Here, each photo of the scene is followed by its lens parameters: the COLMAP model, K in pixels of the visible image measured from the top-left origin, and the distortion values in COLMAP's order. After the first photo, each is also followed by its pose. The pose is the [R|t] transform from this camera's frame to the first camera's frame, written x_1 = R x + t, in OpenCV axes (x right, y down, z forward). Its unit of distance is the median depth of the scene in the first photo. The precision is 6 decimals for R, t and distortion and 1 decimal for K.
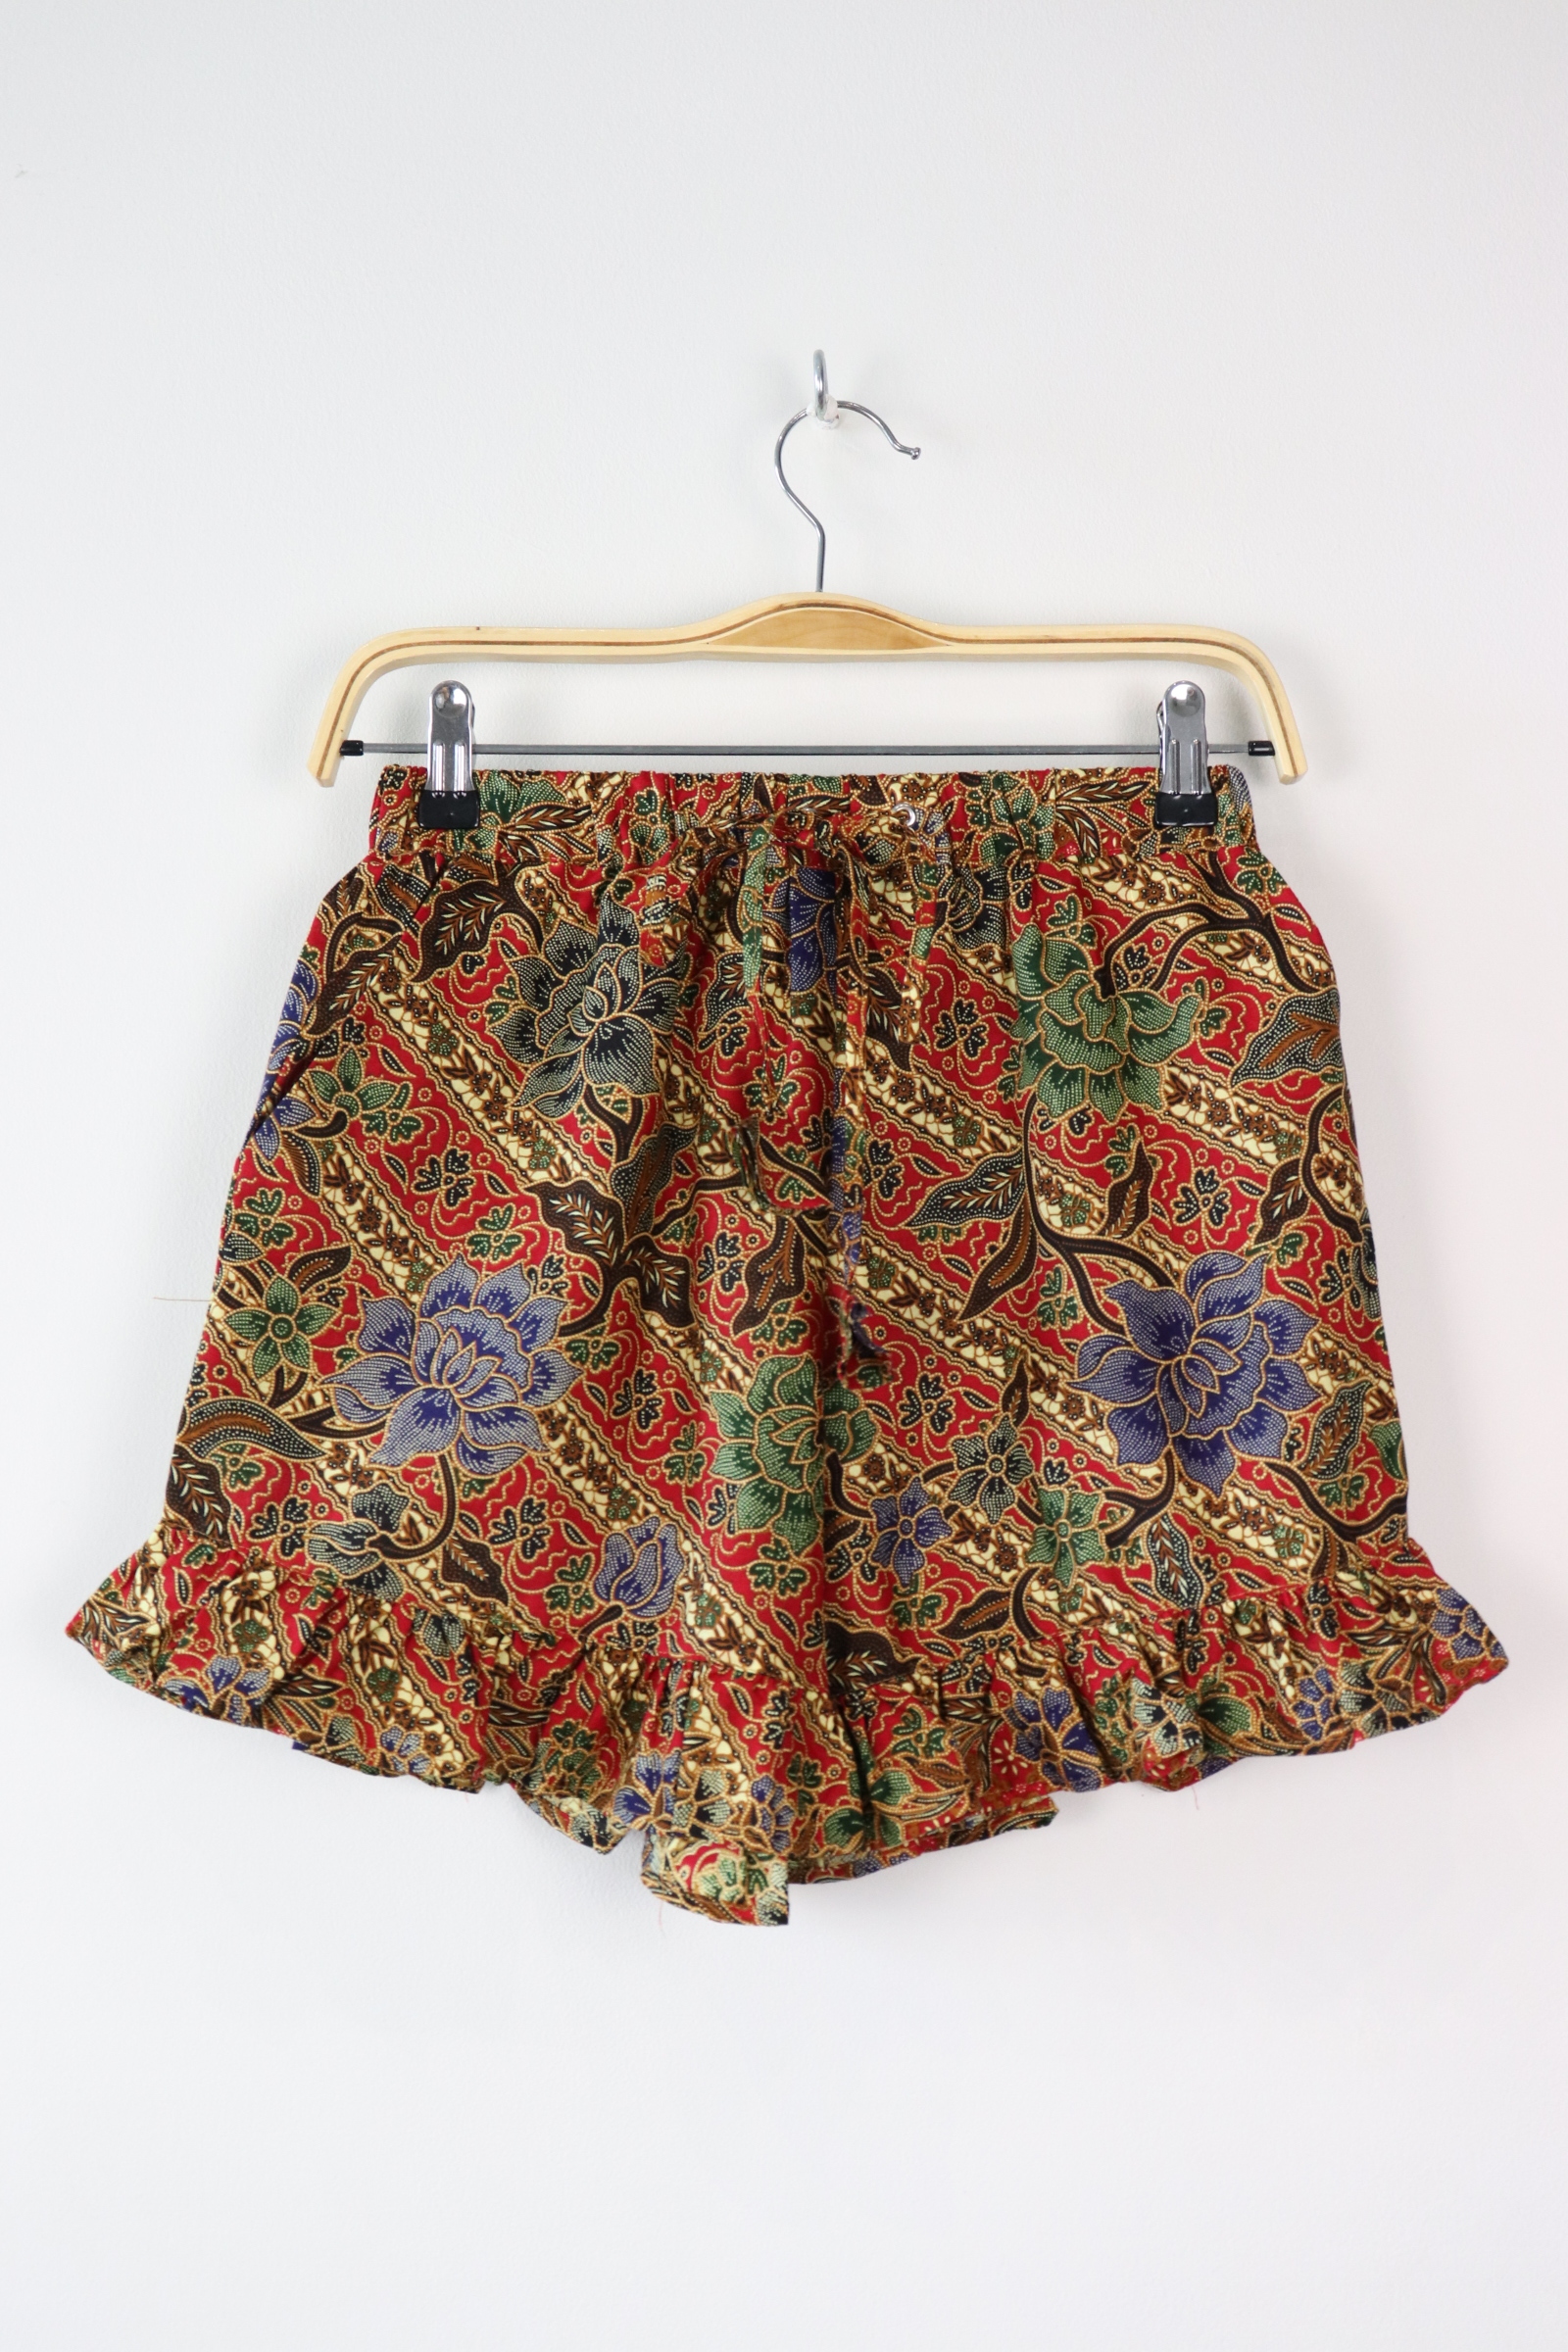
lens RADIAL K [[3010.2, 0, 783.8], [0, 3010.2, 1175.4], [0, 0, 1]] dist [-0.024939, 0.000000]
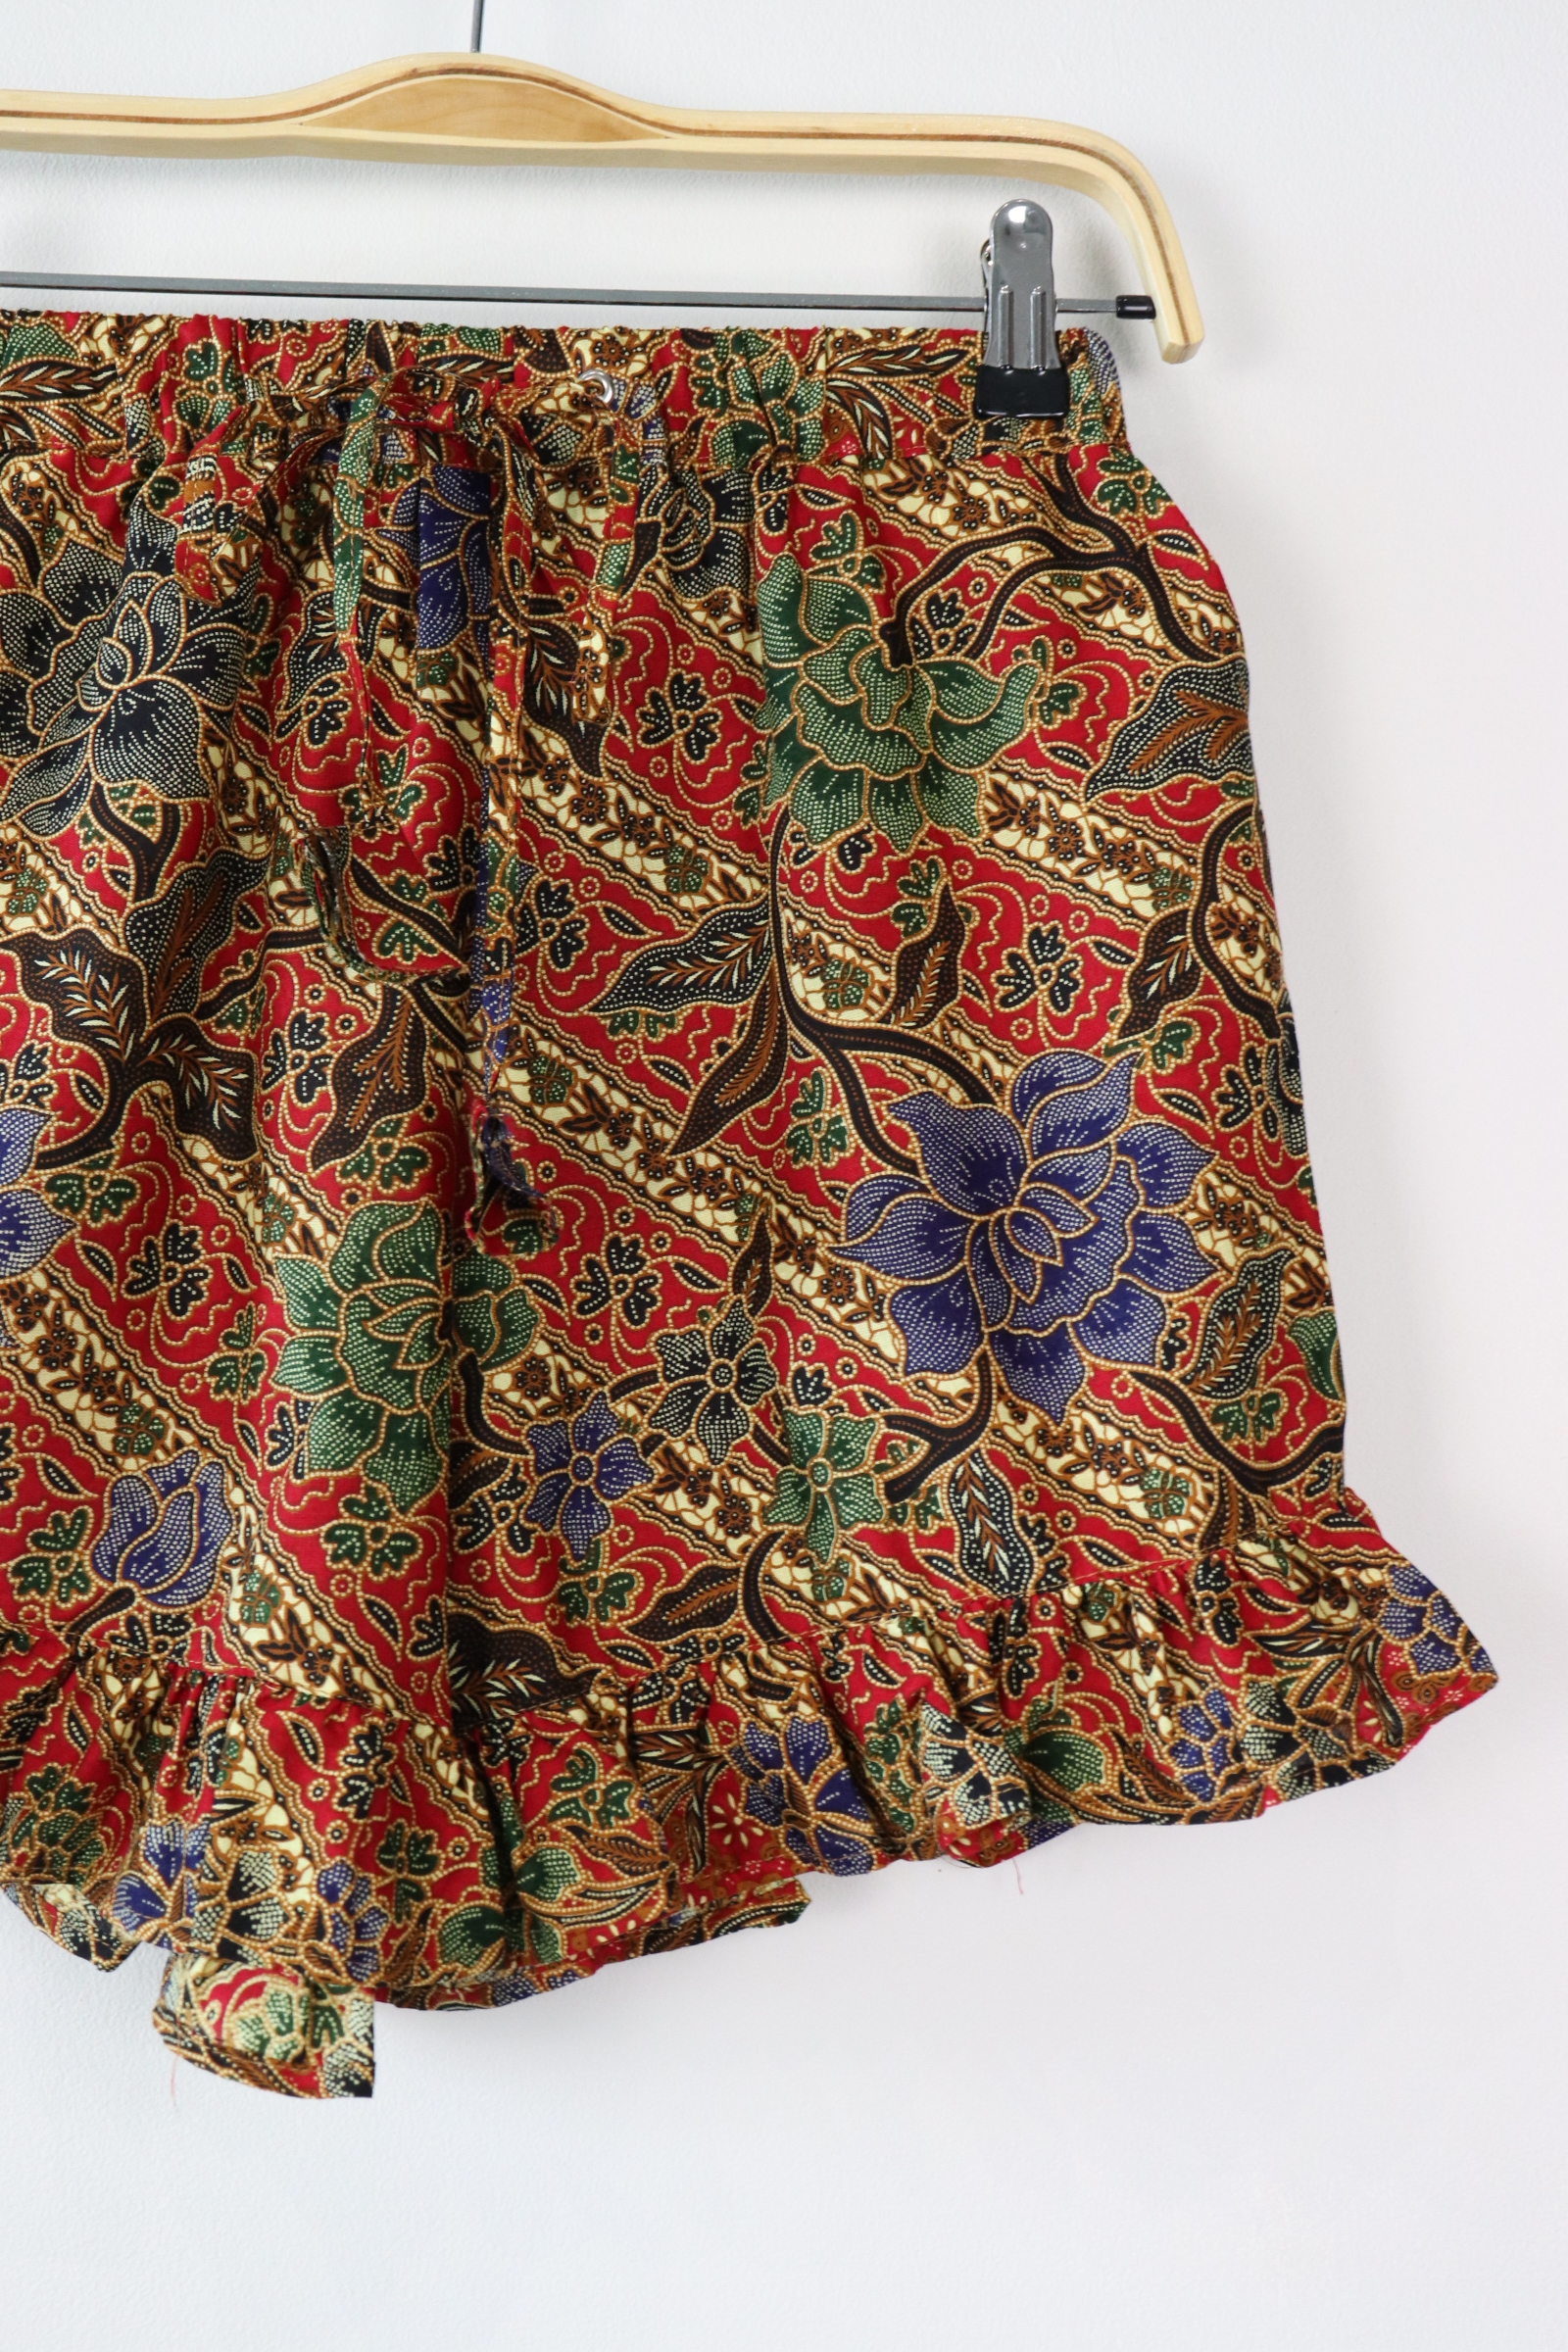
lens RADIAL K [[3010.2, 0, 777.2], [0, 3010.2, 1171.3], [0, 0, 1]] dist [-0.024939, 0.000000]
pose [[0.998780, 0.008801, 0.048600, 0.050892], [-0.009941, 0.999680, 0.023265, 0.037098], [-0.048380, -0.023720, 0.998547, 0.349448]]
